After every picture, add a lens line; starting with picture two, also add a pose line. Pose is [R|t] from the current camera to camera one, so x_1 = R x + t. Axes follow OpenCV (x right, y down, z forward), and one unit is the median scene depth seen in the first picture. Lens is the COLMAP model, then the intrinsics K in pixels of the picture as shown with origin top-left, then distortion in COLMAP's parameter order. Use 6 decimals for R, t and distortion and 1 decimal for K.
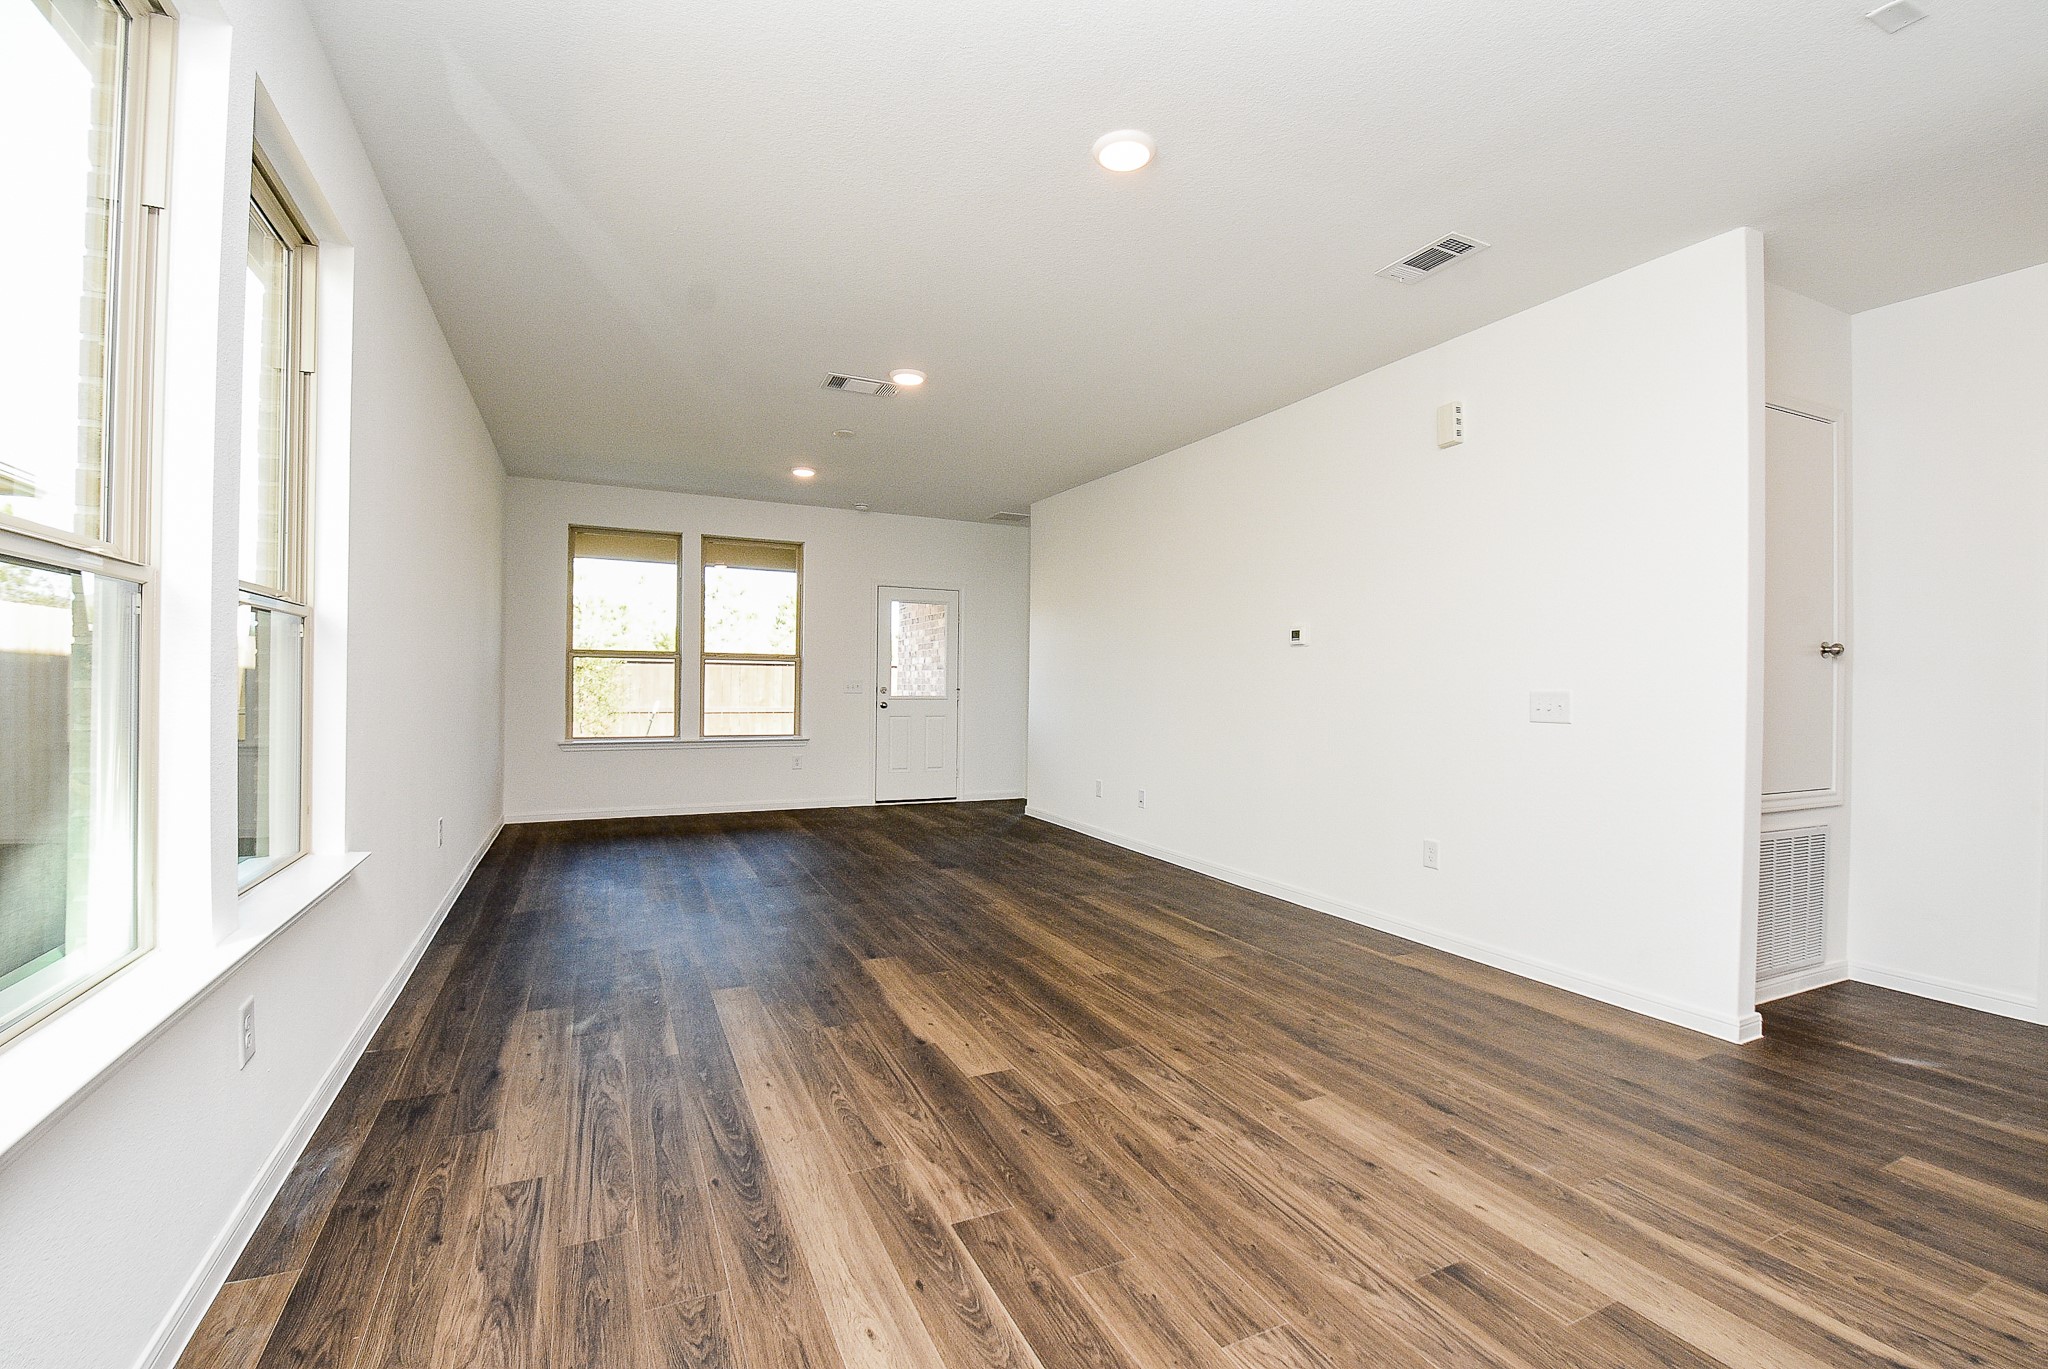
lens RADIAL K [[936.7, 0, 1032.7], [0, 936.7, 671.9], [0, 0, 1]] dist [-0.000082, -0.013790]
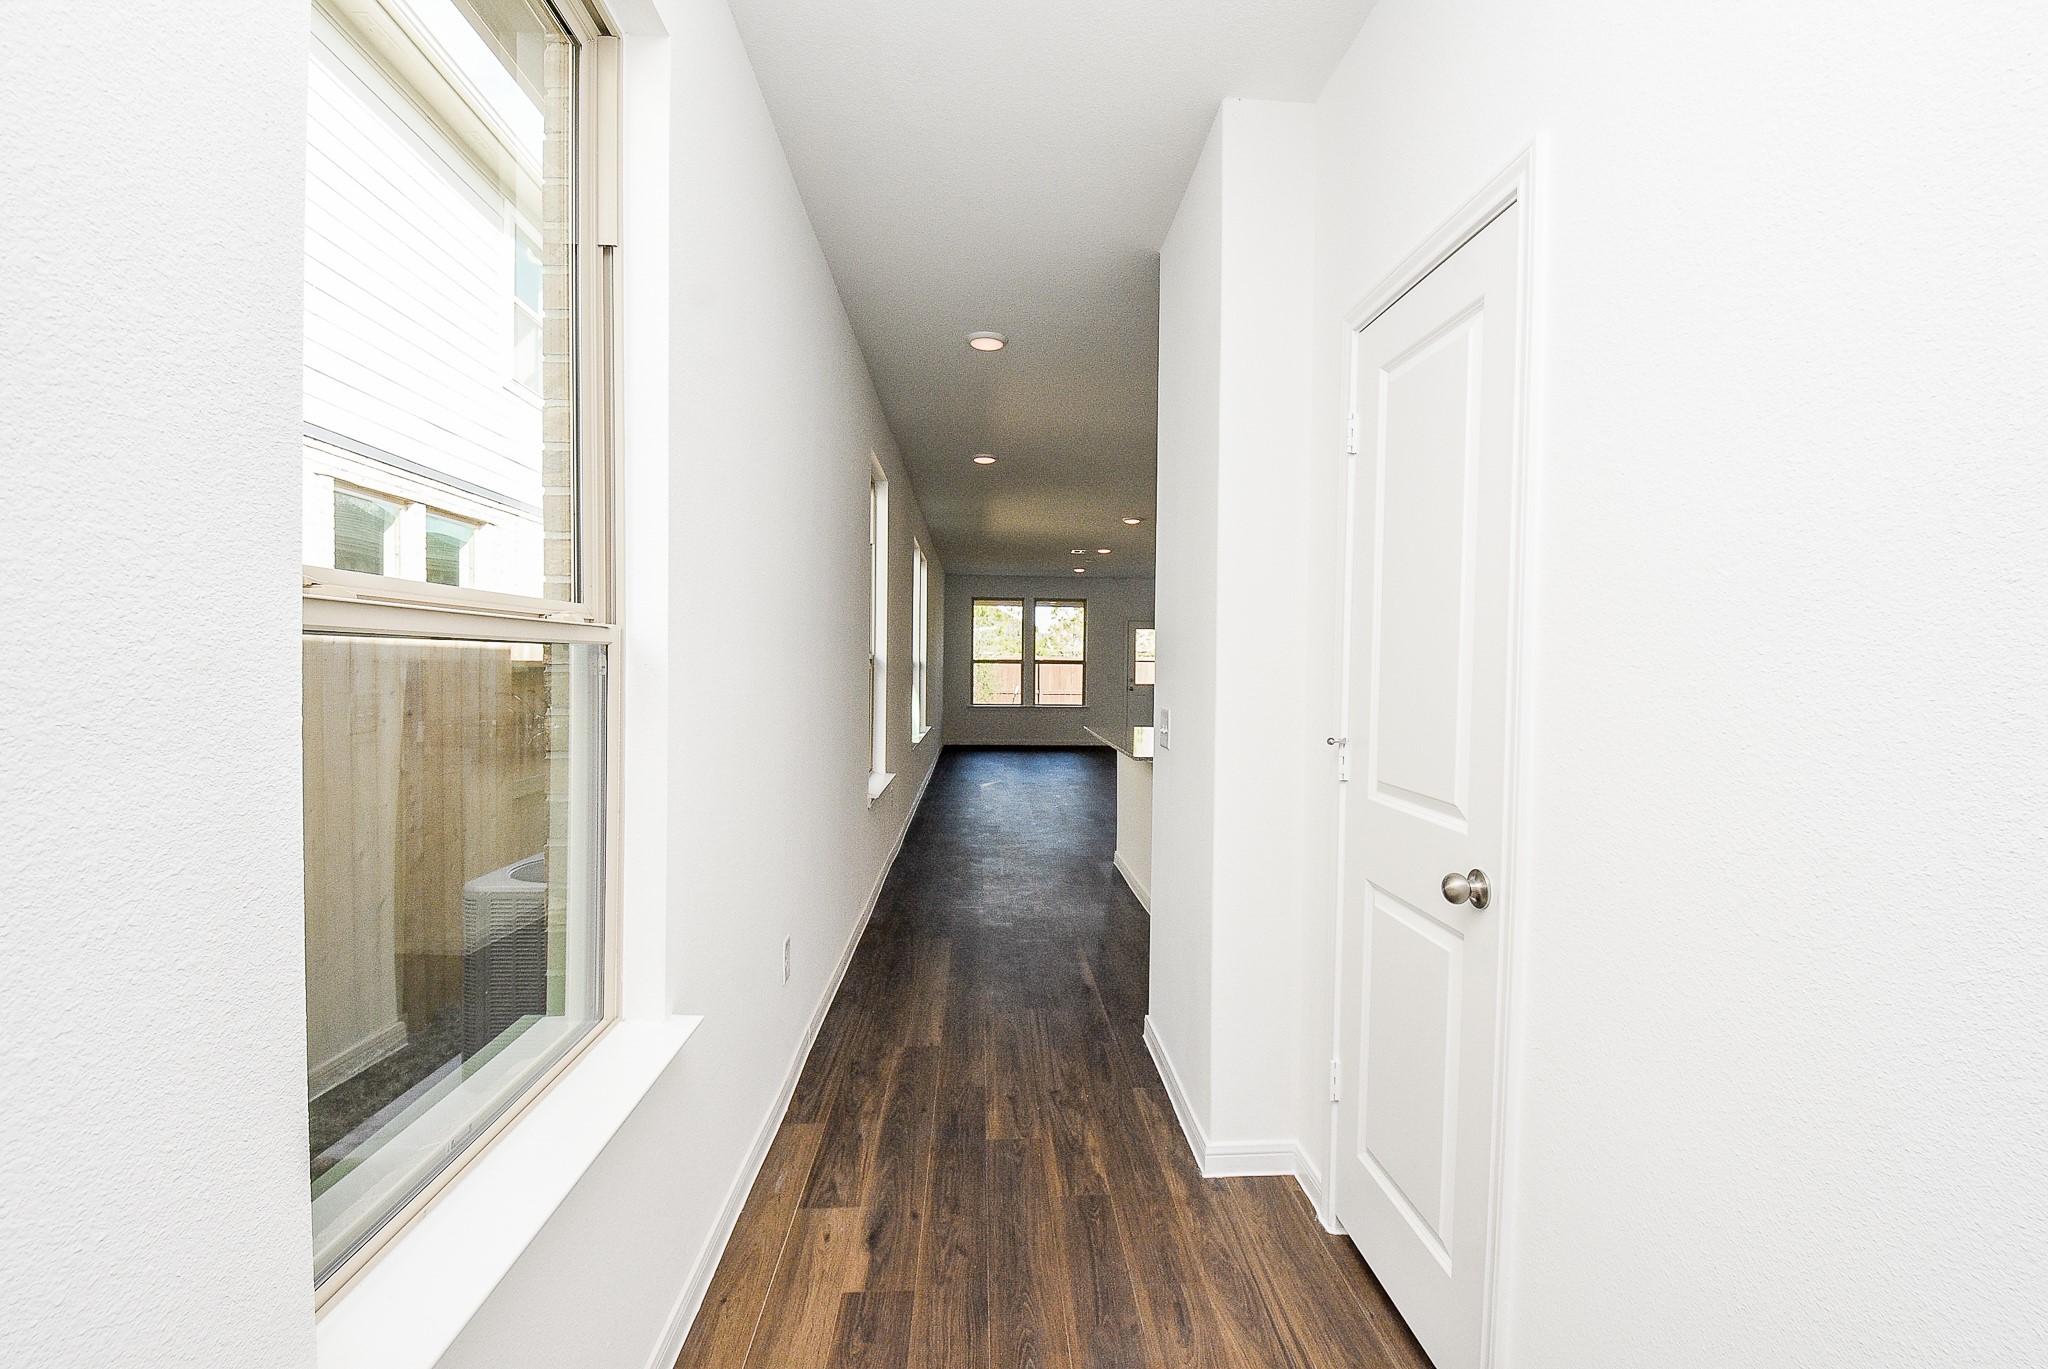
lens RADIAL K [[936.7, 0, 1029.7], [0, 936.7, 691.7], [0, 0, 1]] dist [-0.000082, -0.013790]
pose [[0.926479, 0.013624, -0.376099, 0.351210], [0.001549, 0.999198, 0.040013, -0.033672], [0.376343, -0.037654, 0.925715, -0.755995]]
